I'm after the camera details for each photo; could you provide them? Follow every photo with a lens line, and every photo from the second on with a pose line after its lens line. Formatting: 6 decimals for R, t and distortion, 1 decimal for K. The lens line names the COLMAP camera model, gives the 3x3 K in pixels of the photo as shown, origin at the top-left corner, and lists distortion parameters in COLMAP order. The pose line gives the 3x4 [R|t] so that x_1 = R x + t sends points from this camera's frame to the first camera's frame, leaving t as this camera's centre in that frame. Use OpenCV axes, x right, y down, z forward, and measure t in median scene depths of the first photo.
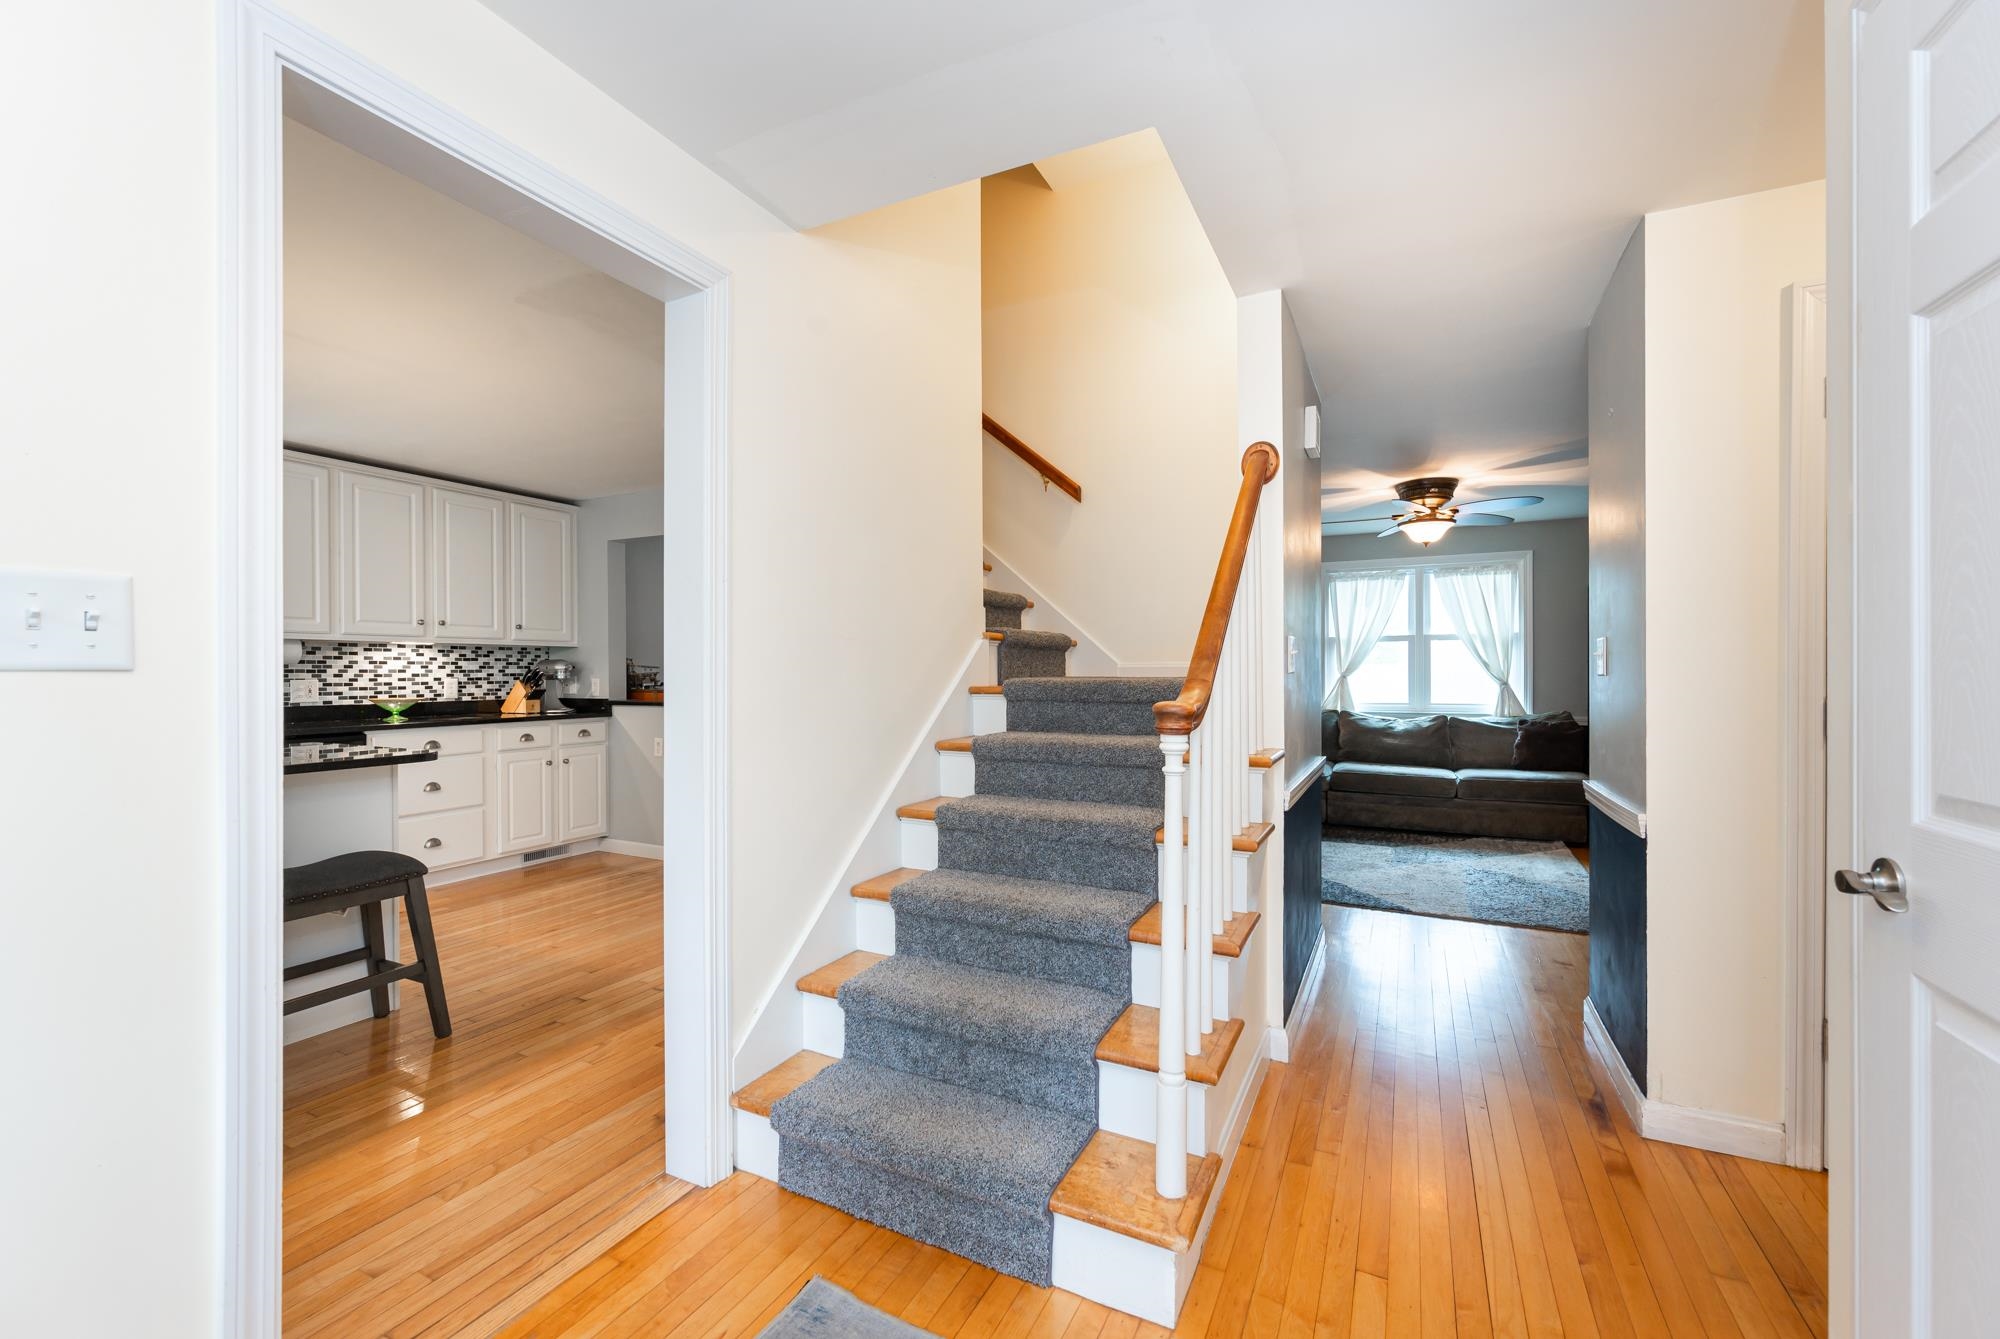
lens RADIAL K [[831.3, 0, 1019.6], [0, 831.3, 670.6], [0, 0, 1]] dist [-0.001430, 0.000015]
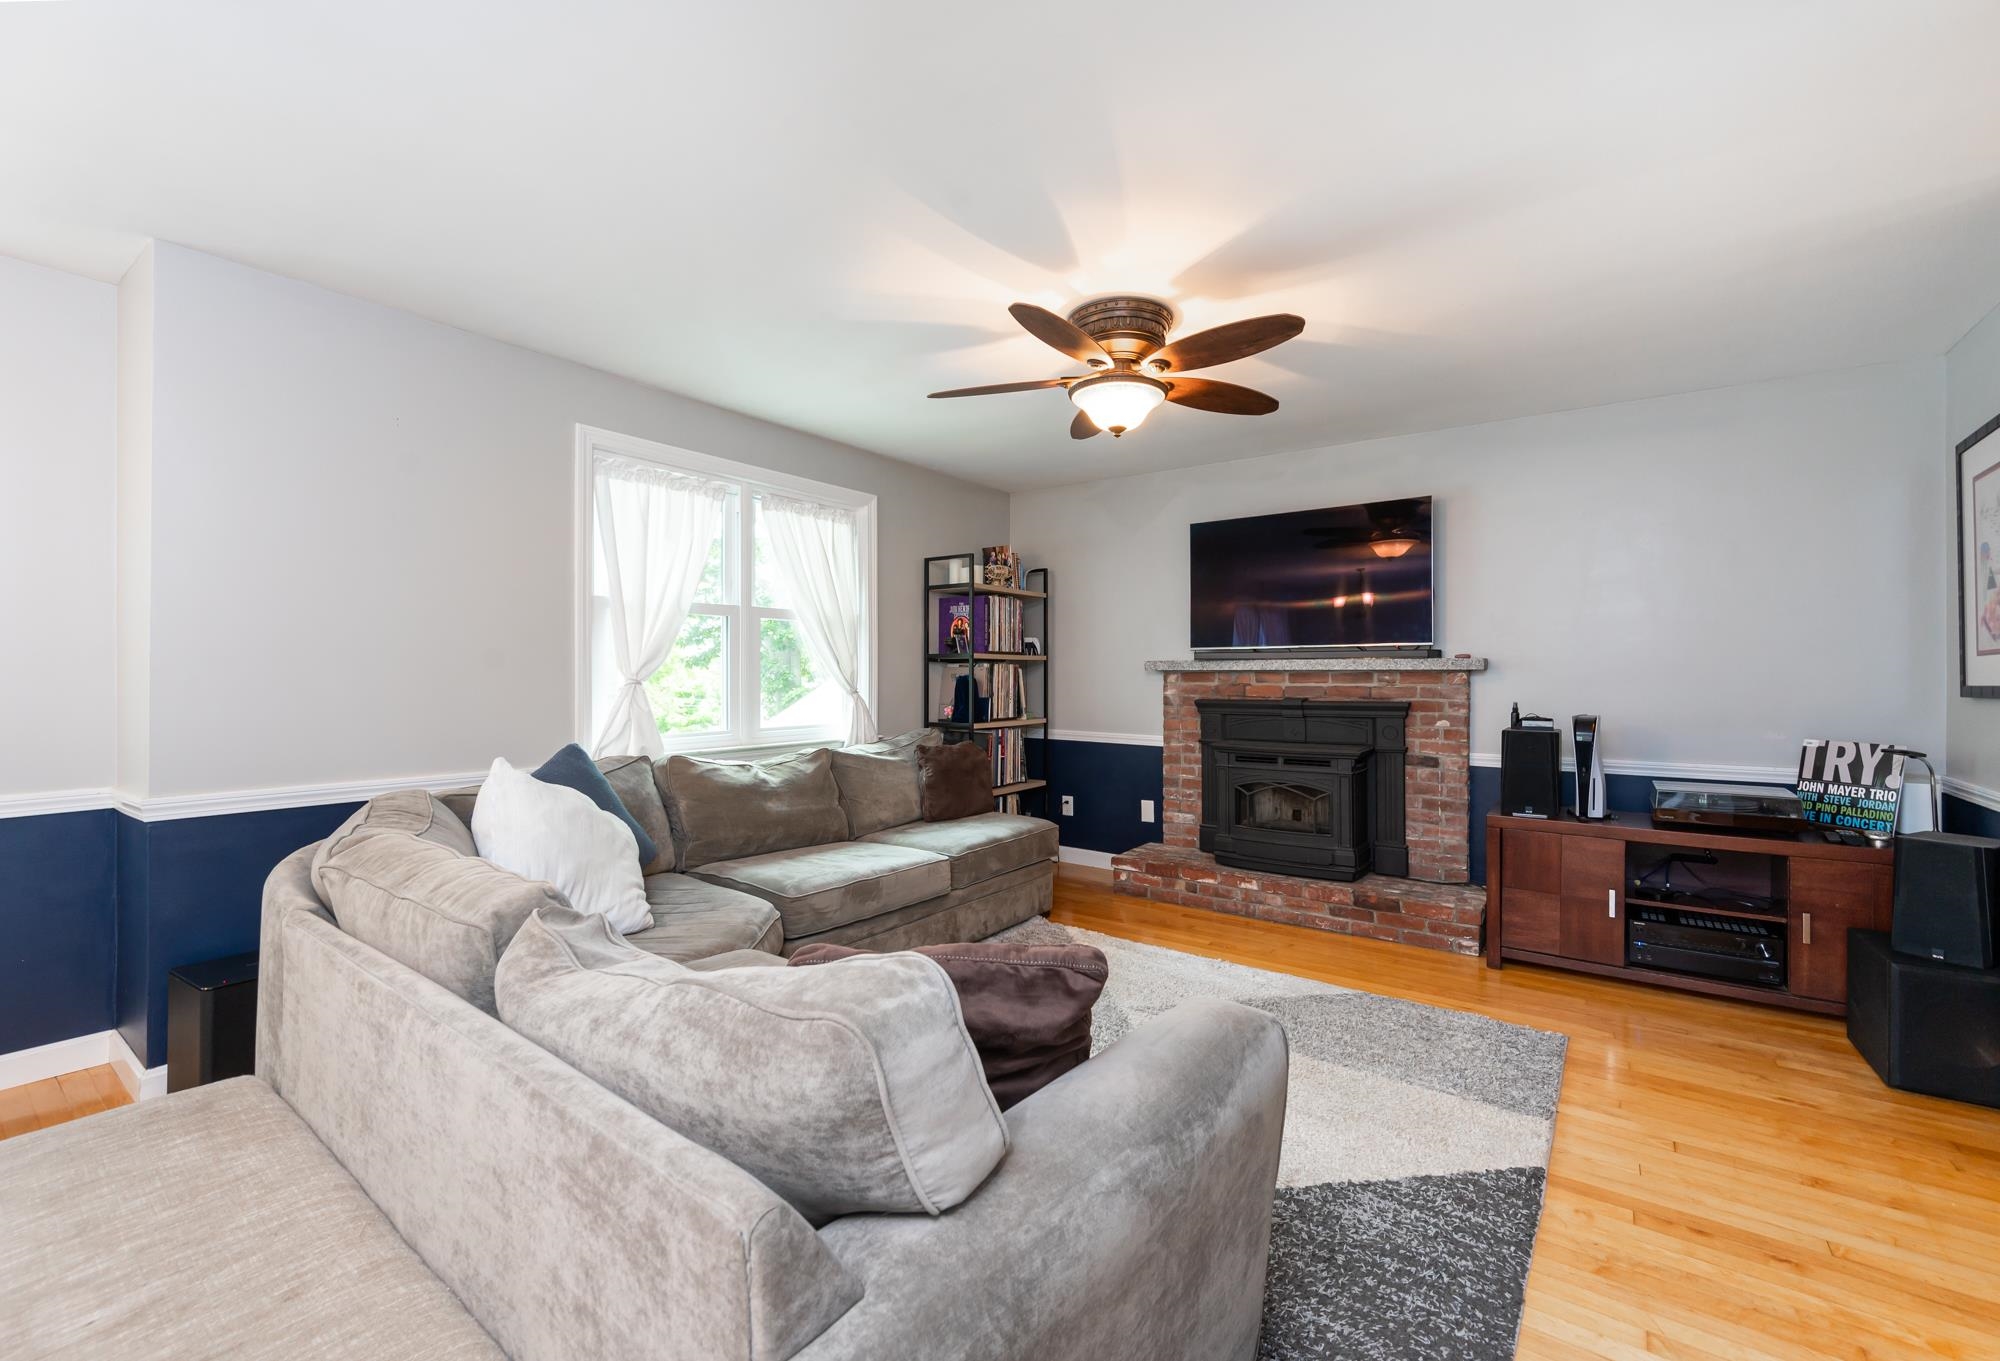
lens RADIAL K [[803.0, 0, 1021.2], [0, 803.0, 674.0], [0, 0, 1]] dist [-0.001713, -0.000031]
pose [[0.190233, 0.005324, 0.981725, -0.014496], [0.000146, 0.999985, -0.005451, 0.007333], [-0.981739, 0.001180, 0.190229, 0.970734]]
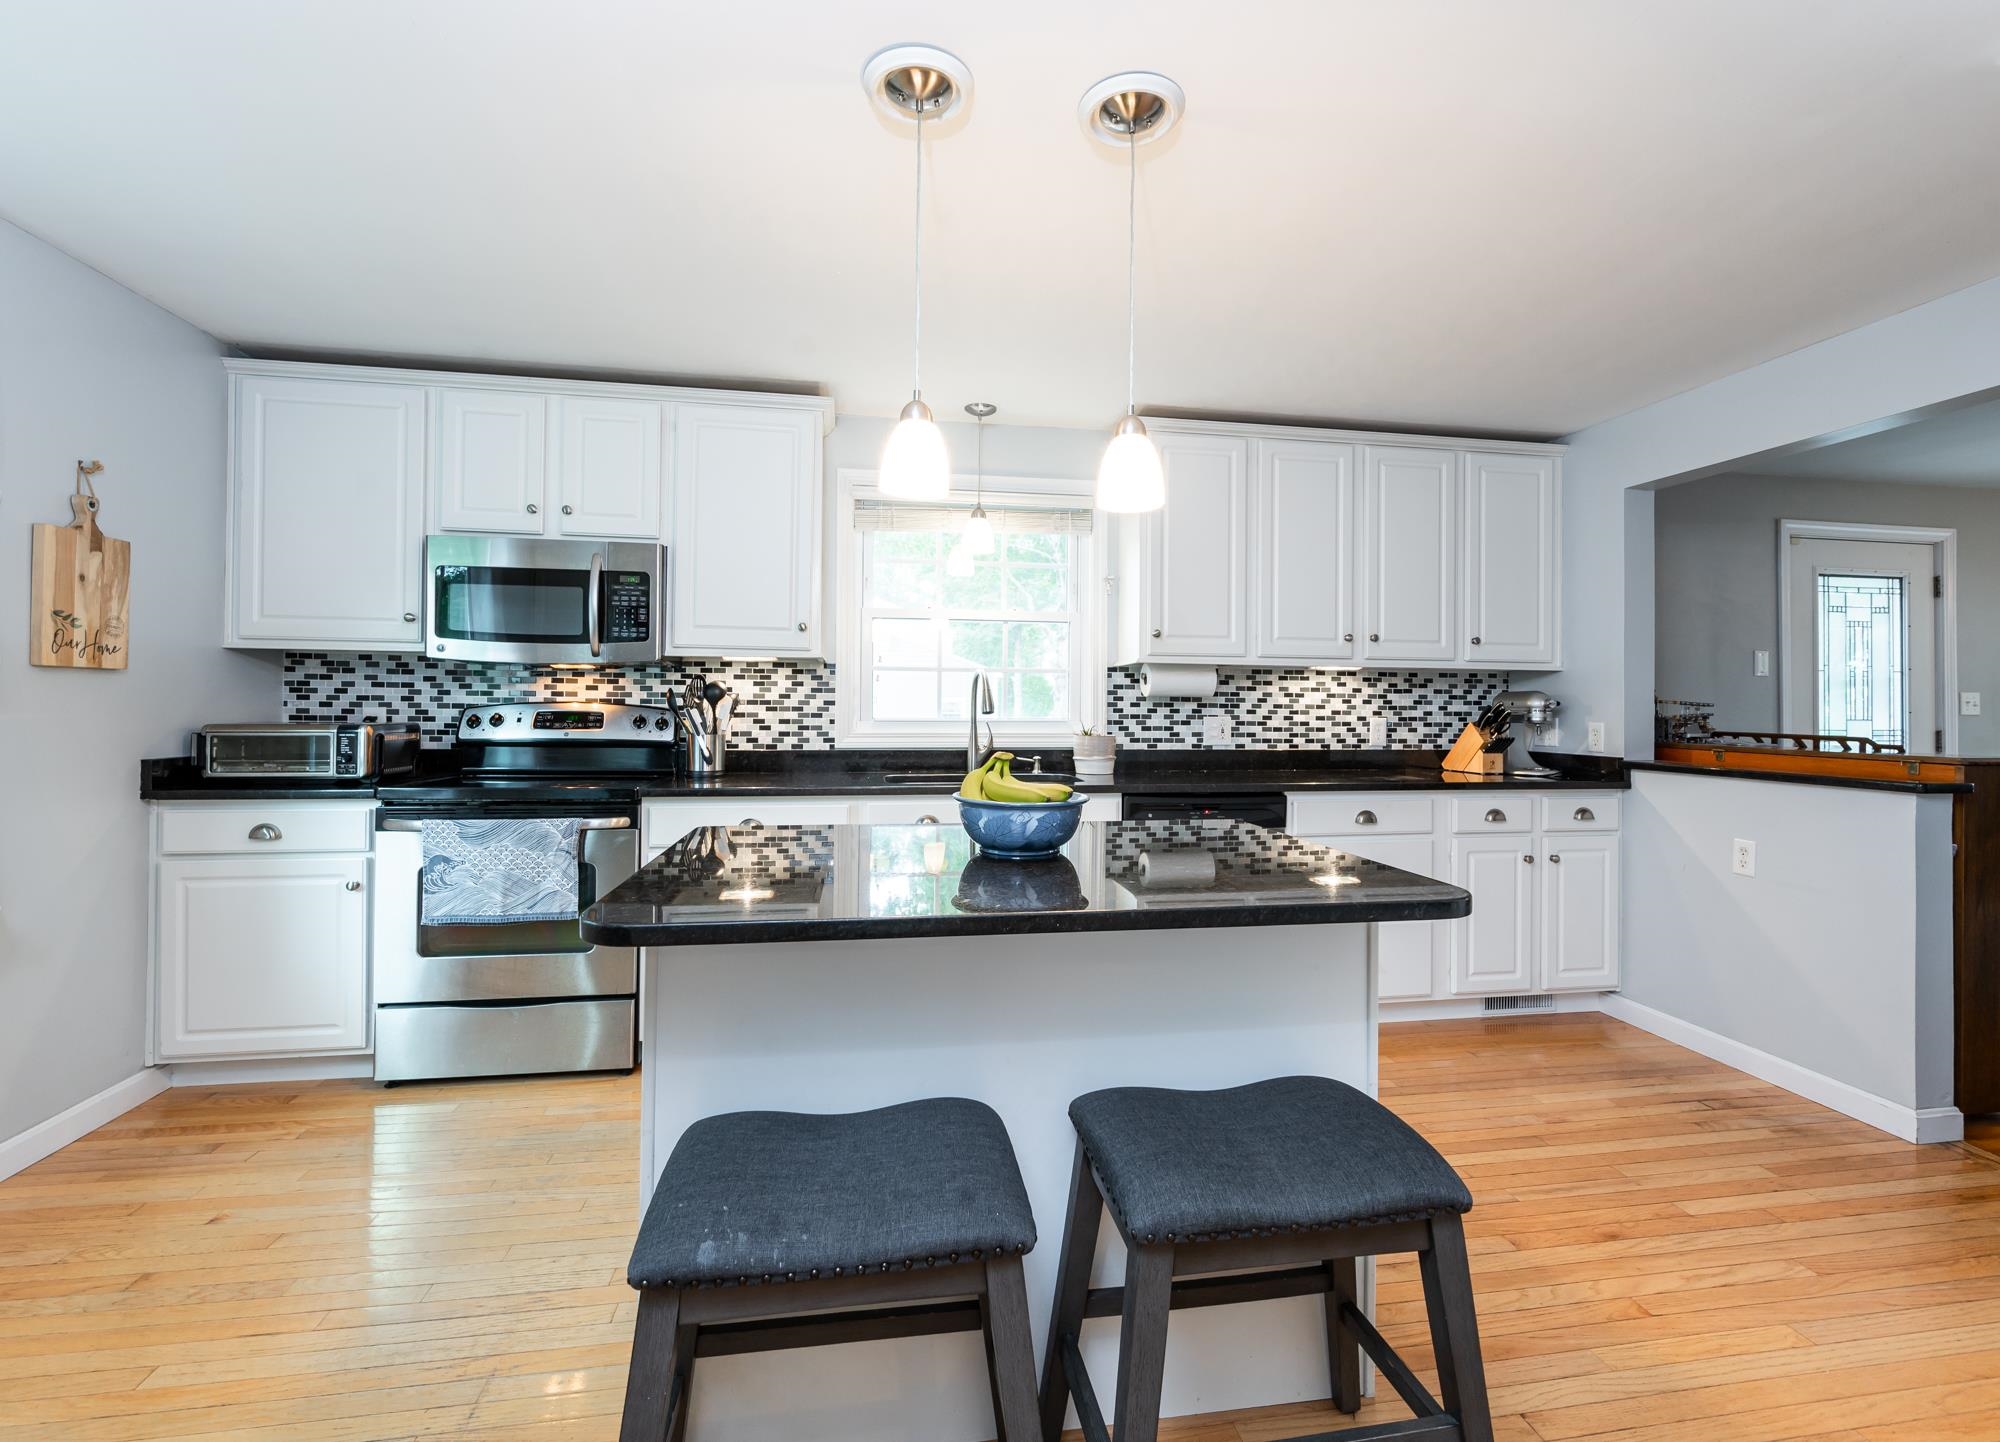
lens RADIAL K [[879.2, 0, 995.8], [0, 879.2, 700.3], [0, 0, 1]] dist [0.003197, 0.000260]
pose [[0.582862, 0.006062, -0.812548, -0.266194], [-0.011848, 0.999929, -0.001039, -0.000919], [0.812485, 0.010233, 0.582893, 0.298172]]
